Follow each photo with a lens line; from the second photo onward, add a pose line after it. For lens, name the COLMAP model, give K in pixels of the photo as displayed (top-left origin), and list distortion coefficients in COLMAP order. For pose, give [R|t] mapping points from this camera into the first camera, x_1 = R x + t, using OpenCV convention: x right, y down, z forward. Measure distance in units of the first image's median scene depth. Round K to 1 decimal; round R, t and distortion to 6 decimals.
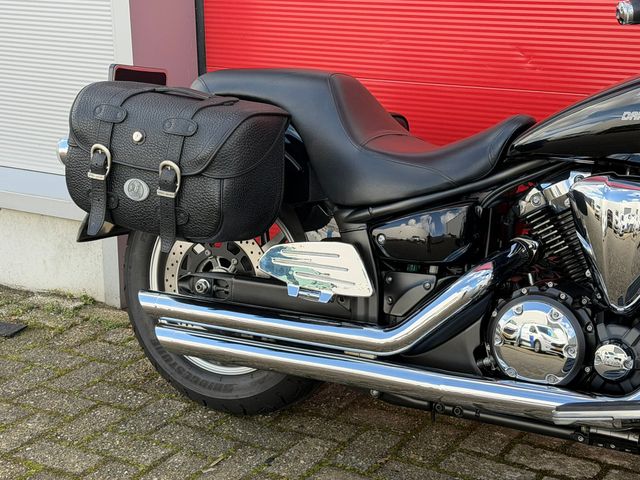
lens RADIAL K [[1198.8, 0, 320.0], [0, 1198.8, 240.0], [0, 0, 1]] dist [0.127871, 0.077490]
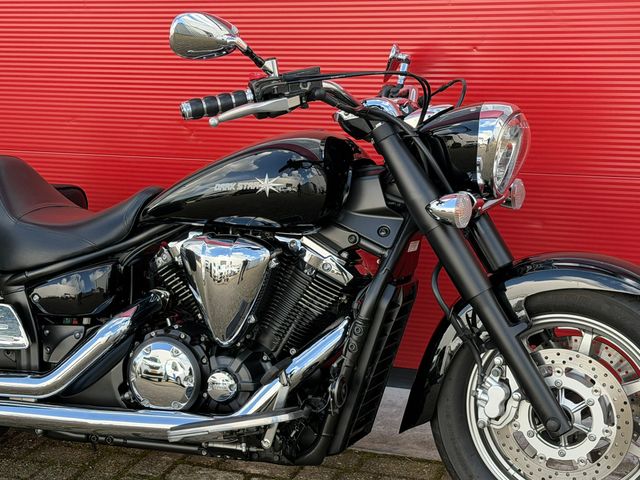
lens RADIAL K [[1207.1, 0, 320.0], [0, 1207.1, 240.0], [0, 0, 1]] dist [0.175195, -0.018241]
pose [[0.989044, -0.058644, 0.135472, 0.166324], [0.063440, 0.997493, -0.031363, -0.002509], [-0.133293, 0.039614, 0.990285, -0.212990]]
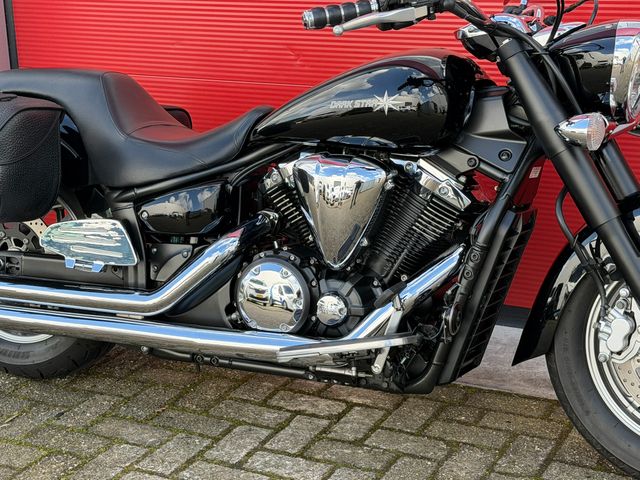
lens RADIAL K [[1207.1, 0, 320.0], [0, 1207.1, 240.0], [0, 0, 1]] dist [0.175195, -0.018241]
pose [[0.996679, -0.030851, 0.075356, 0.129976], [0.030840, 0.999523, 0.001310, 0.026604], [-0.075361, 0.001019, 0.997156, -0.174365]]
